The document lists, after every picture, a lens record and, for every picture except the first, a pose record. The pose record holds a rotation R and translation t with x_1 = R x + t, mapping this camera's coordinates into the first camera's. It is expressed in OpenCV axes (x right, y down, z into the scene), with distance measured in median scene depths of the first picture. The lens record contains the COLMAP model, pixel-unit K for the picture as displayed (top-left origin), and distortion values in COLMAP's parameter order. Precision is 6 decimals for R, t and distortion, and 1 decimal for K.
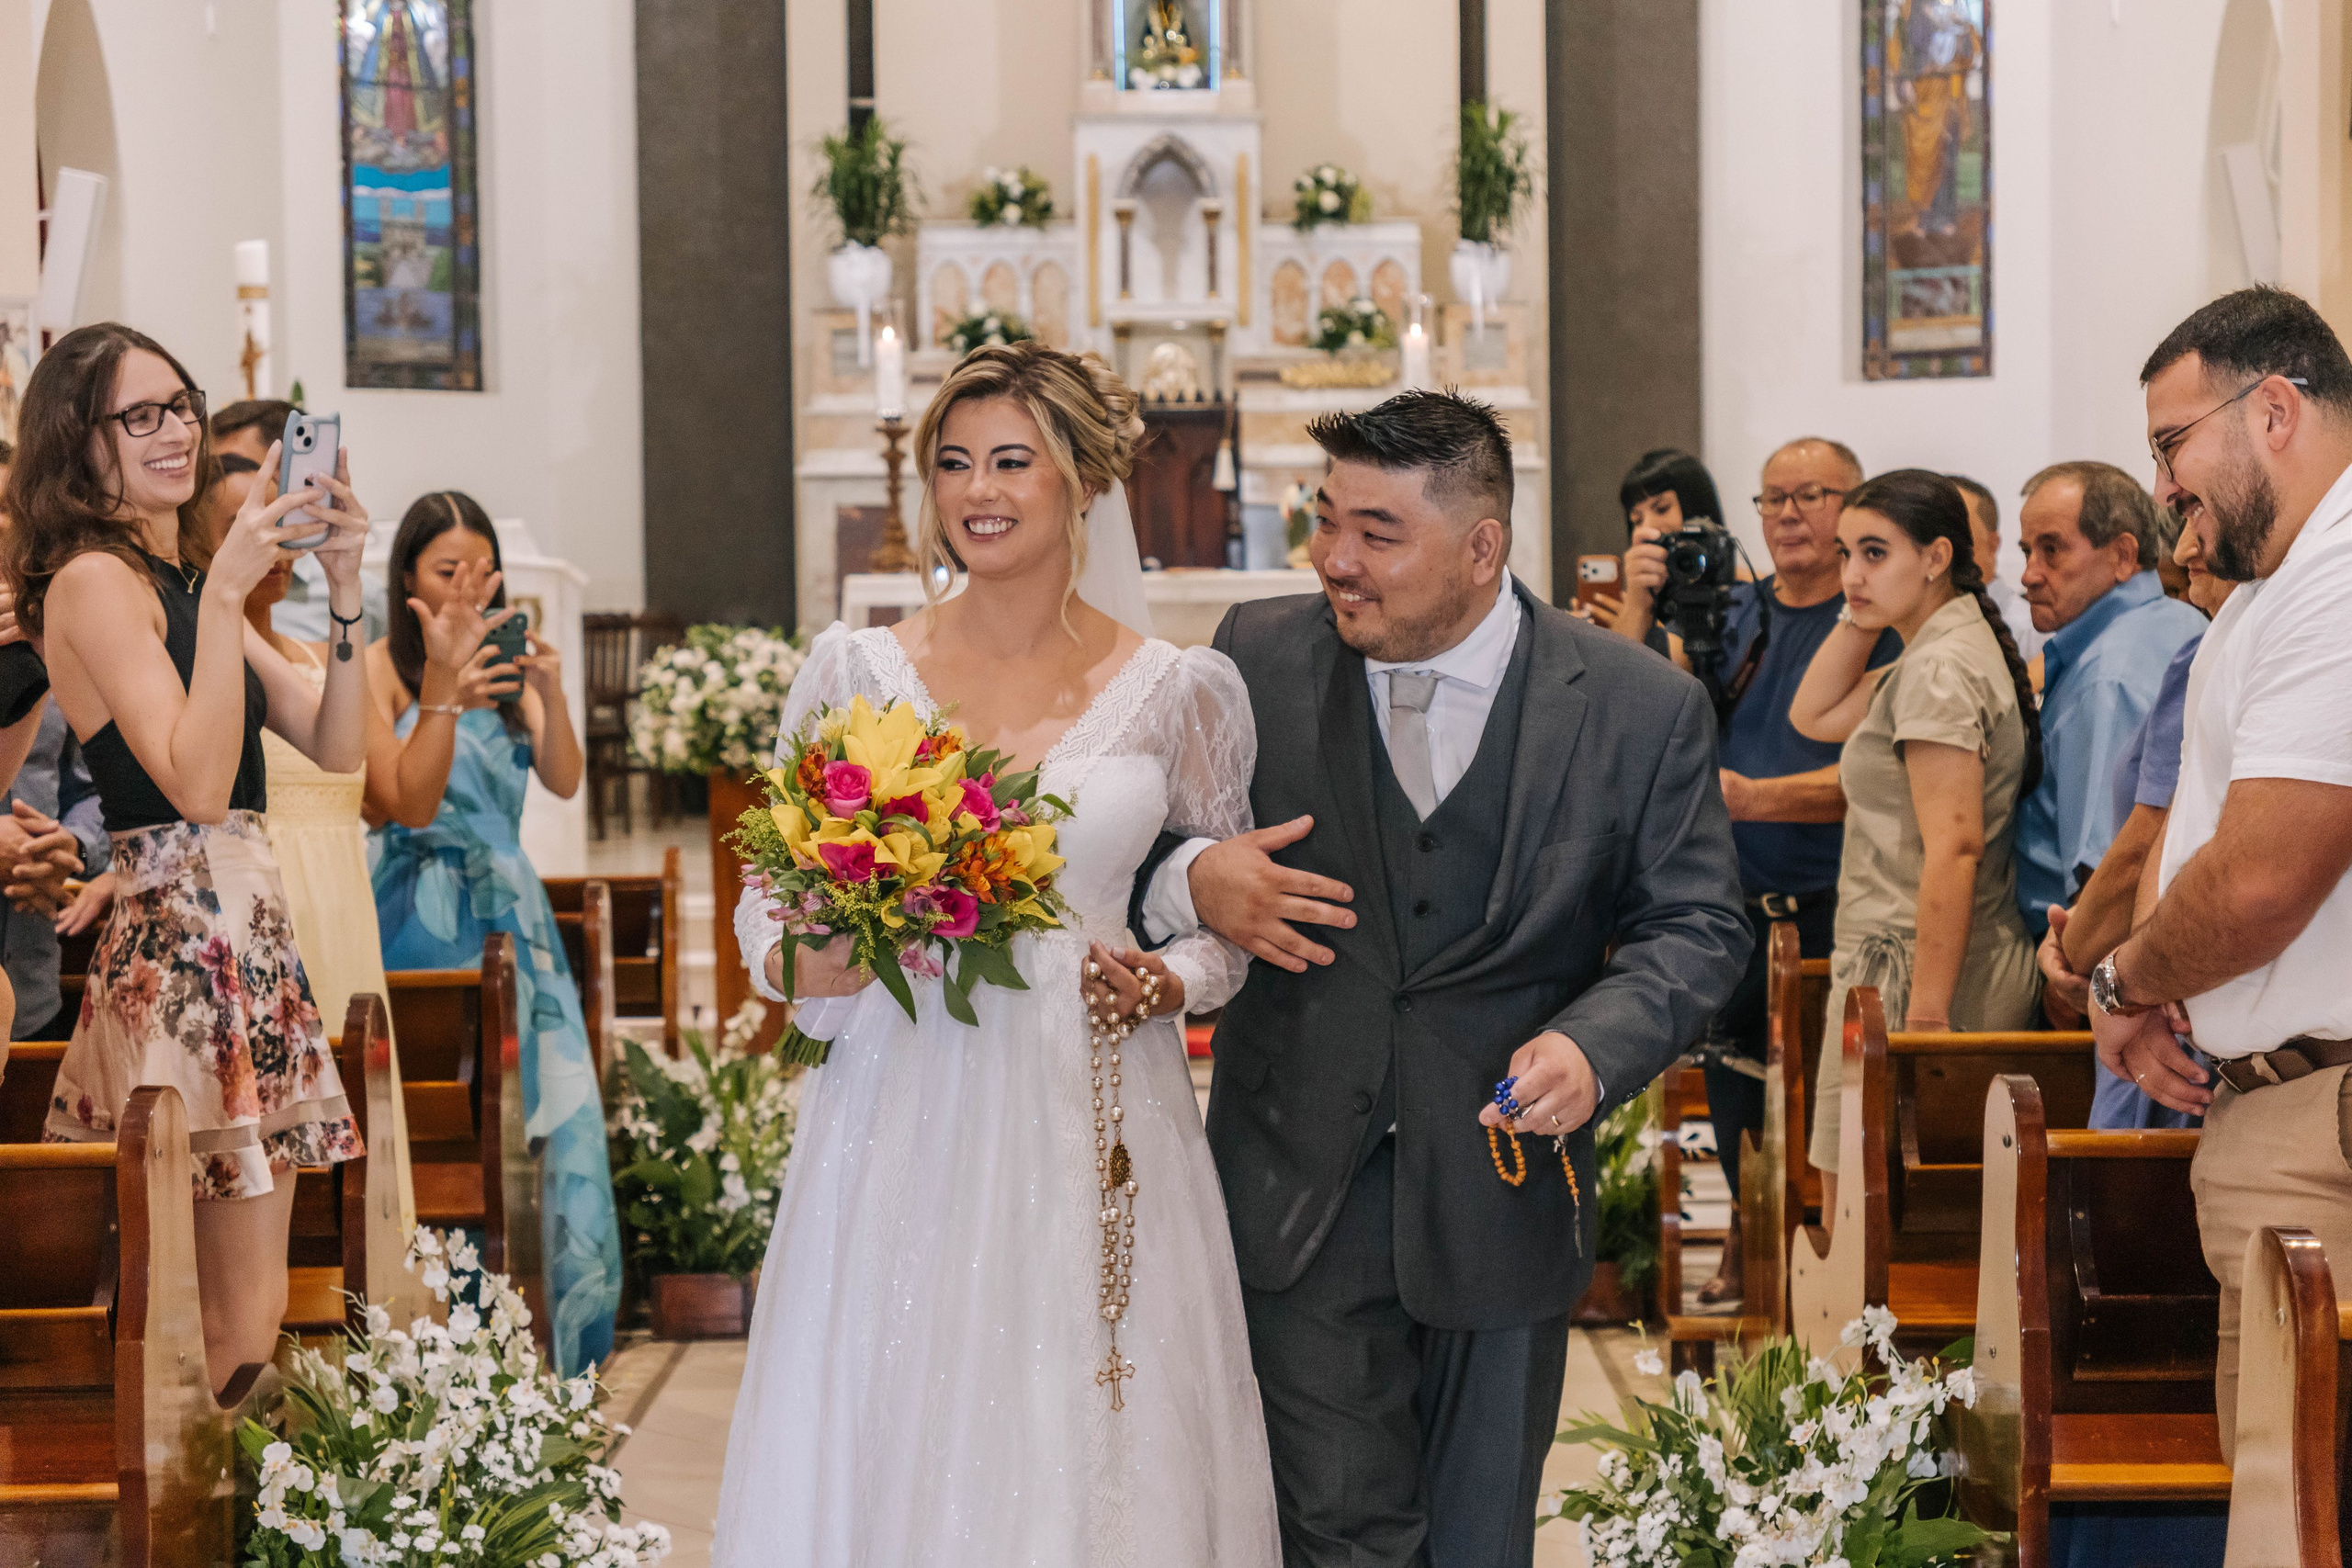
lens RADIAL K [[4005.3, 0, 1210.8], [0, 4005.3, 726.1], [0, 0, 1]] dist [0.015971, 0.205277]
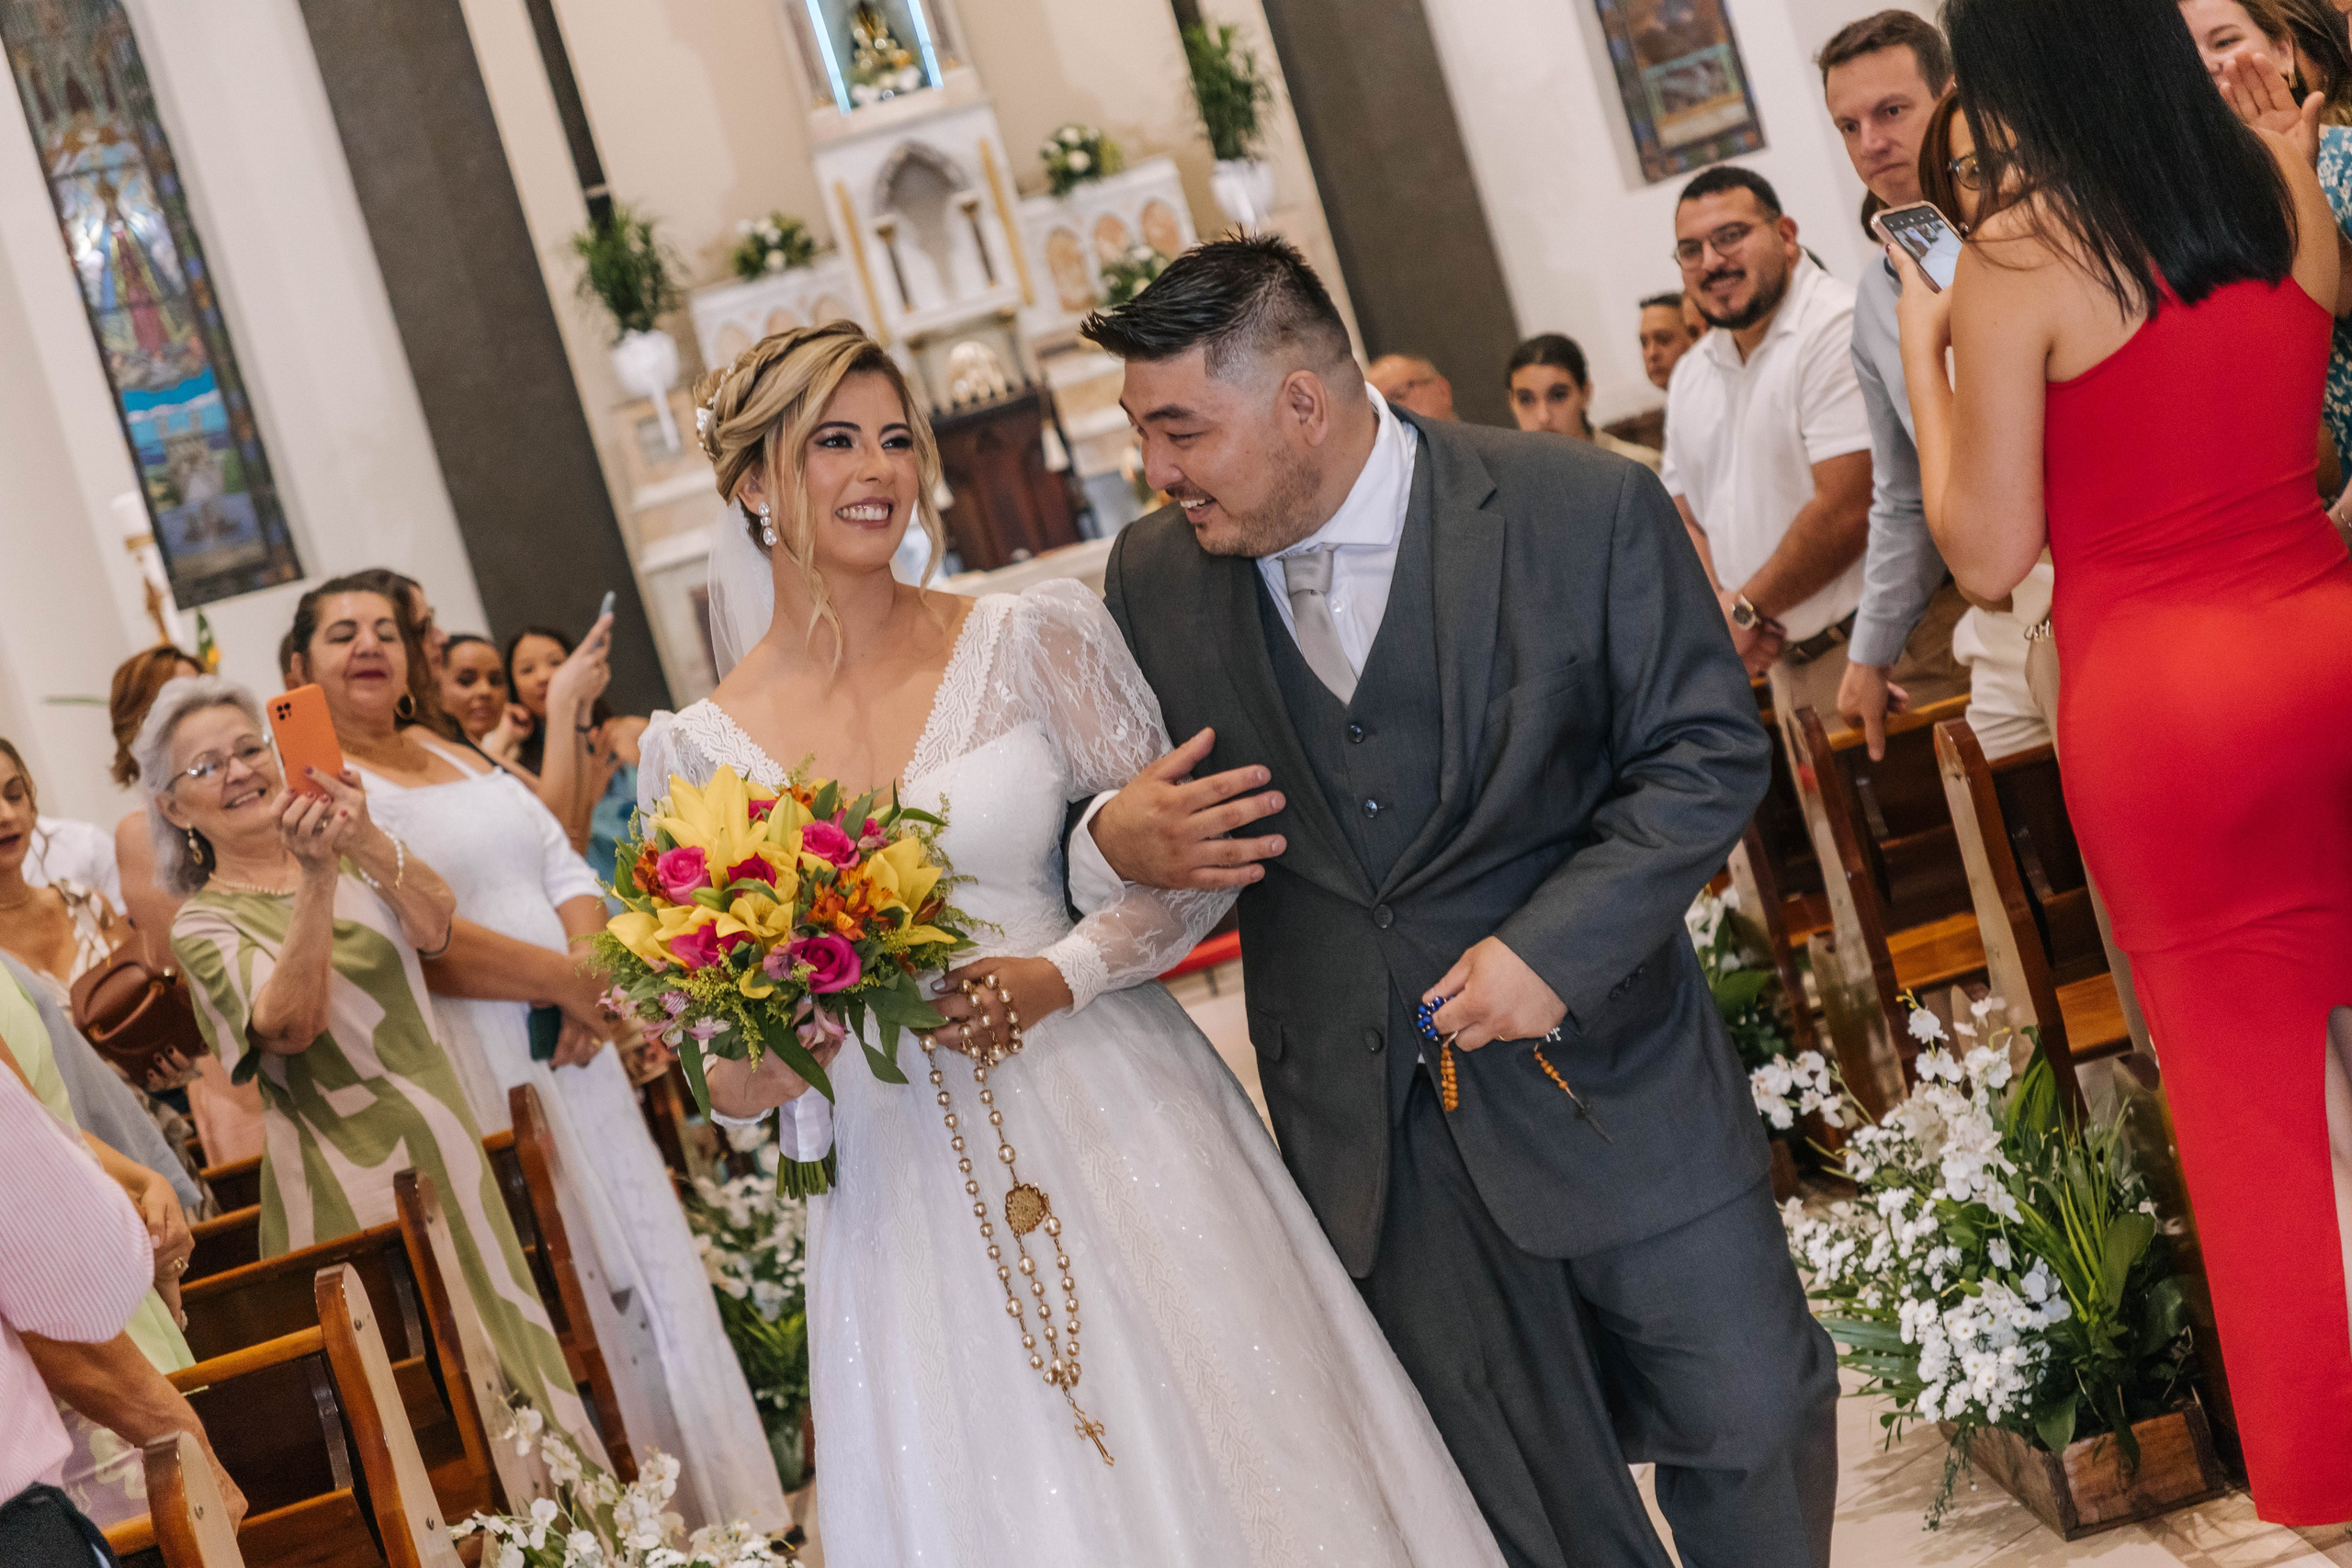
lens RADIAL K [[4771.4, 0, 1173.3], [0, 4771.4, 735.2], [0, 0, 1]] dist [0.032300, 0.177149]
pose [[0.961335, -0.274880, 0.016630, -0.006832], [0.274817, 0.961478, 0.005998, 0.005437], [-0.017638, -0.001196, 0.999844, -0.185932]]
